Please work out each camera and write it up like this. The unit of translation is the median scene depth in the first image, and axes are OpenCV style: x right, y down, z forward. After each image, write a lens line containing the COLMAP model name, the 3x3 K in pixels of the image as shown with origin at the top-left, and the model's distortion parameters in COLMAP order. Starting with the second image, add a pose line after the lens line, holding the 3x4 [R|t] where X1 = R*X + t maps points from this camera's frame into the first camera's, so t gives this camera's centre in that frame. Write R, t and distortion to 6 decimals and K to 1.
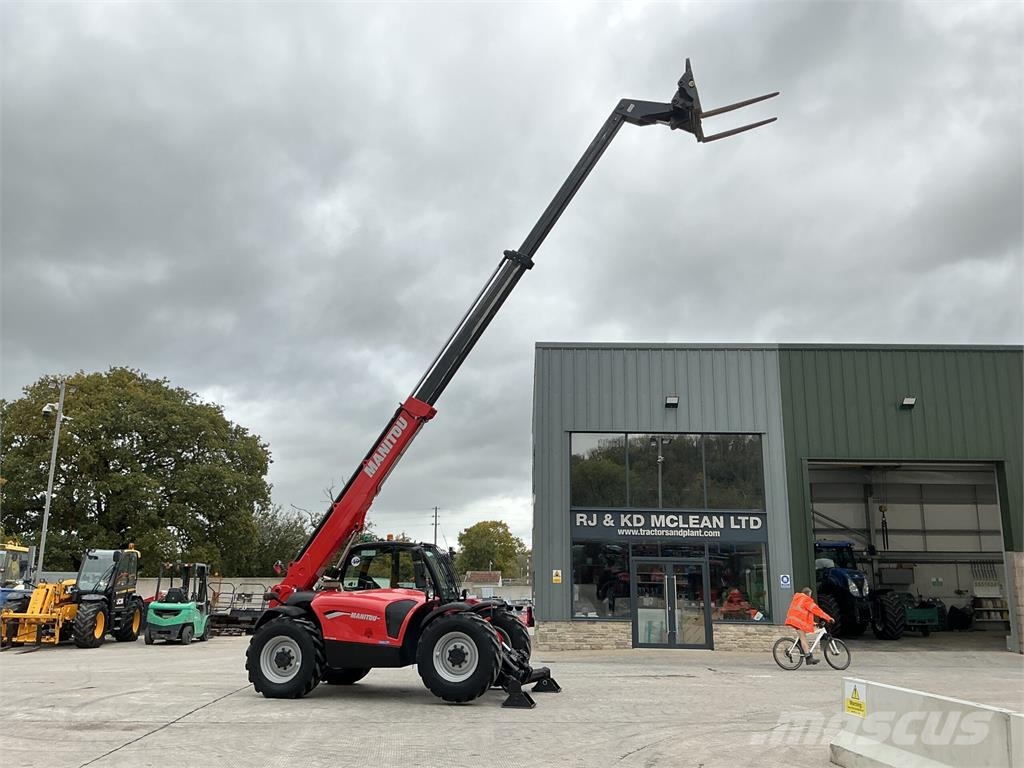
lens RADIAL K [[849.4, 0, 512.4], [0, 849.4, 386.8], [0, 0, 1]] dist [0.121512, -0.240118]
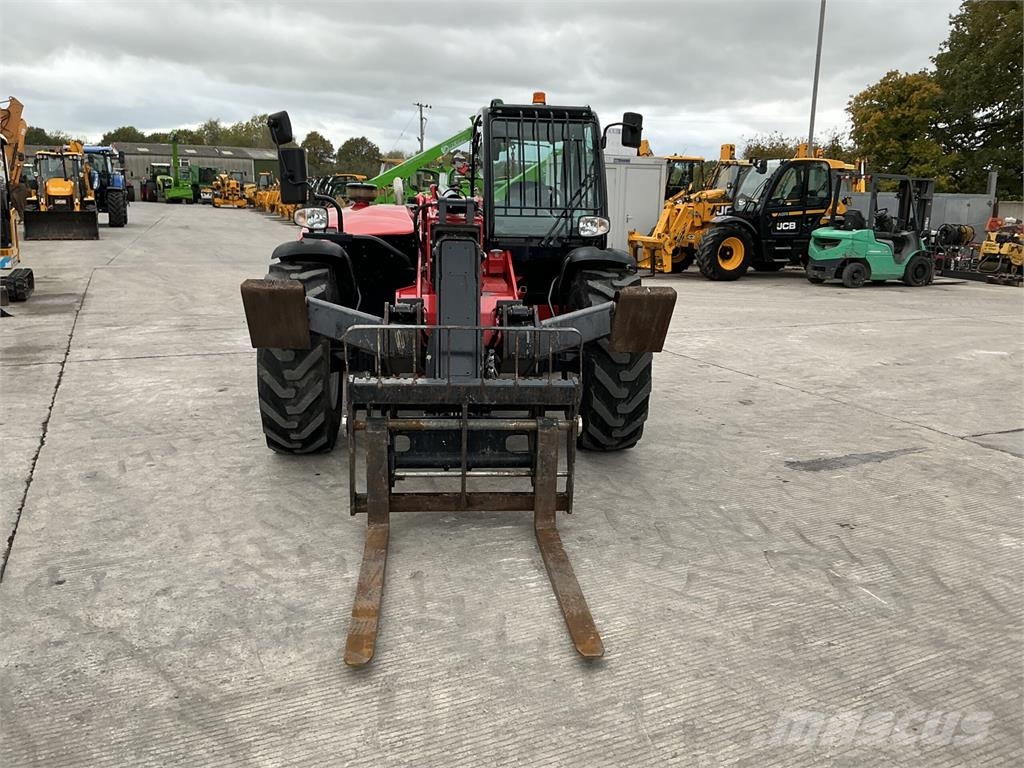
lens RADIAL K [[849.4, 0, 507.2], [0, 849.4, 383.7], [0, 0, 1]] dist [0.121512, -0.240118]
pose [[0.330432, 0.197765, -0.922878, 0.216232], [0.194126, 0.942655, 0.271509, 0.130092], [0.923650, -0.268870, 0.273092, 0.545198]]
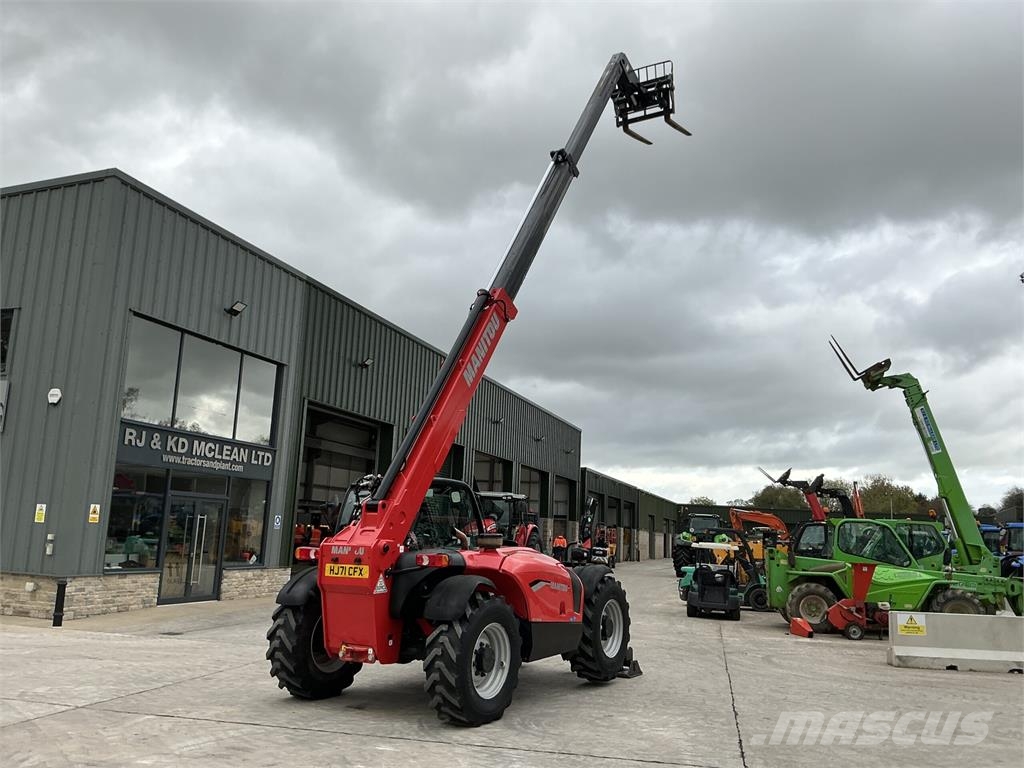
lens RADIAL K [[849.4, 0, 508.9], [0, 849.4, 384.9], [0, 0, 1]] dist [0.121512, -0.240118]
pose [[0.294301, 0.164373, 0.941472, -0.516046], [-0.246585, 0.964805, -0.091365, 0.101752], [-0.923354, -0.205264, 0.324474, 0.481014]]
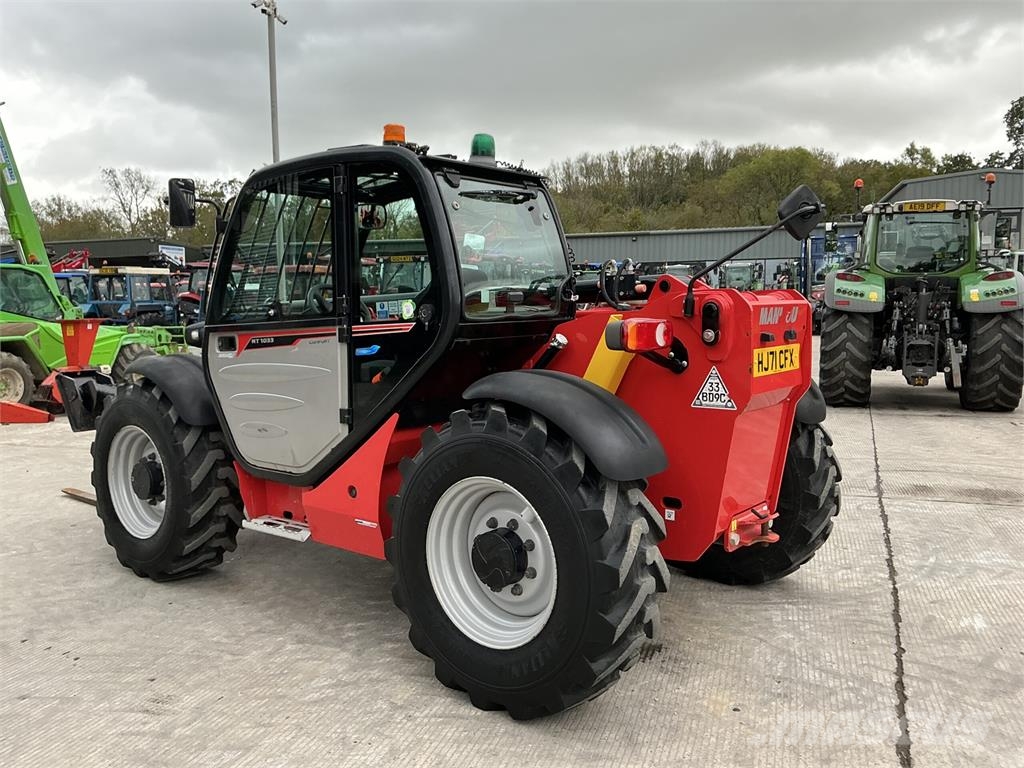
lens RADIAL K [[849.4, 0, 512.5], [0, 849.4, 380.5], [0, 0, 1]] dist [0.121512, -0.240118]
pose [[-0.905175, -0.037043, 0.423422, -0.198409], [-0.093347, 0.989199, -0.113015, 0.190580], [-0.414662, -0.141824, -0.898856, 0.821337]]
